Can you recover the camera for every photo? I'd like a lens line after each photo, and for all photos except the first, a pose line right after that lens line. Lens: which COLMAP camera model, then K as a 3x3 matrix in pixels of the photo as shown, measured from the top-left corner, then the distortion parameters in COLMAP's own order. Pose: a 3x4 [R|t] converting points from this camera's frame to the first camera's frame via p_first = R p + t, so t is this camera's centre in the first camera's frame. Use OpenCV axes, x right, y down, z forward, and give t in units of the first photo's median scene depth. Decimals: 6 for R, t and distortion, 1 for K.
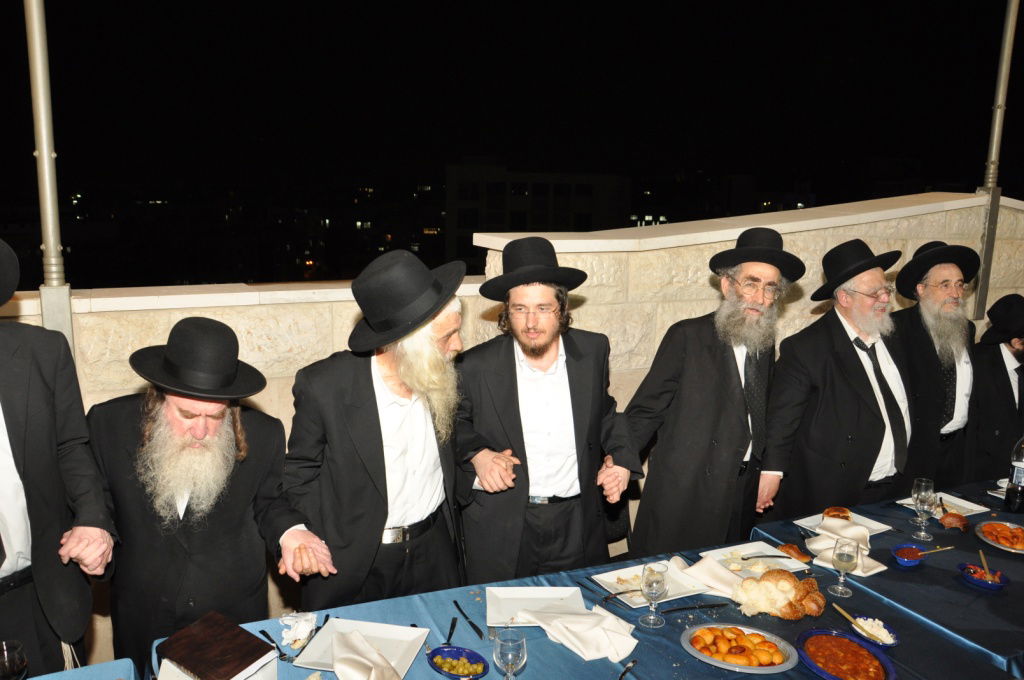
lens RADIAL K [[814.6, 0, 512.5], [0, 814.6, 350.5], [0, 0, 1]] dist [-0.157224, 0.113252]
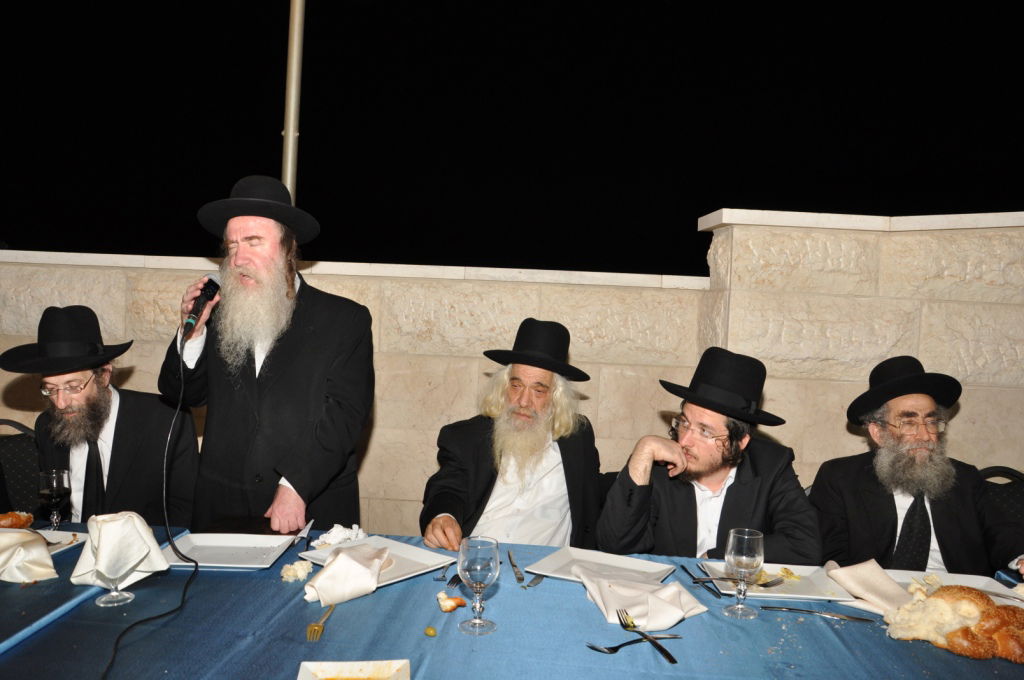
lens RADIAL K [[814.6, 0, 503.7], [0, 814.6, 351.1], [0, 0, 1]] dist [-0.157224, 0.113252]
pose [[0.871691, 0.038748, -0.488521, 0.210197], [-0.113667, 0.985670, -0.124640, 0.140564], [0.476691, 0.164176, 0.863604, 0.148179]]
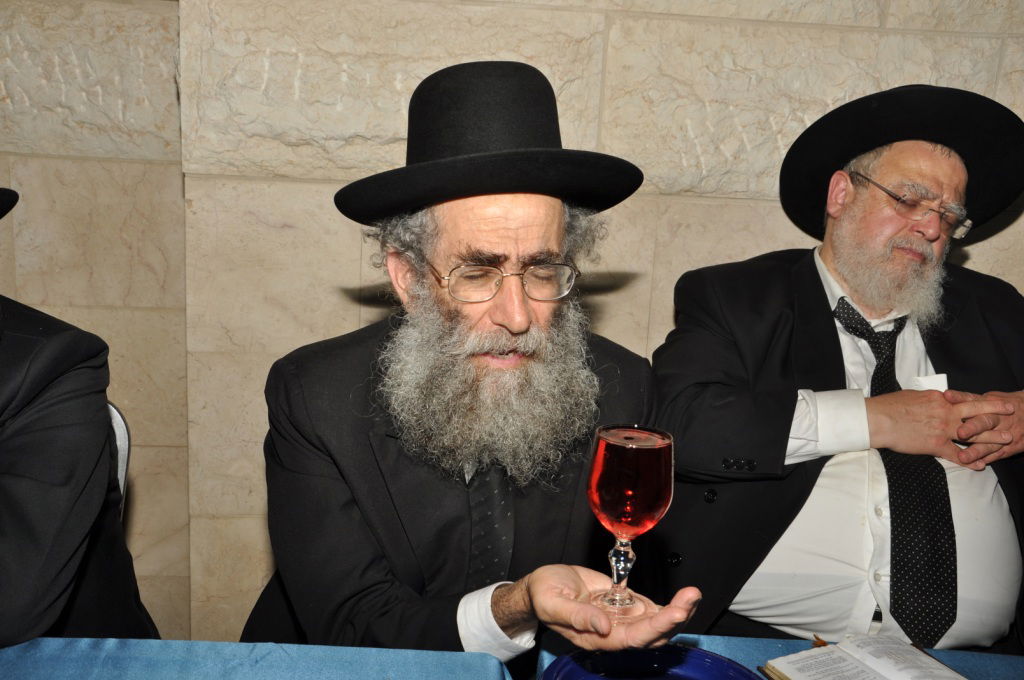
lens RADIAL K [[1047.6, 0, 527.5], [0, 1047.6, 347.5], [0, 0, 1]] dist [0.058646, 0.000000]
pose [[0.928815, 0.096413, -0.357781, 0.352240], [-0.096540, 0.995174, 0.017553, 0.094871], [0.357747, 0.018237, 0.933640, 0.559148]]
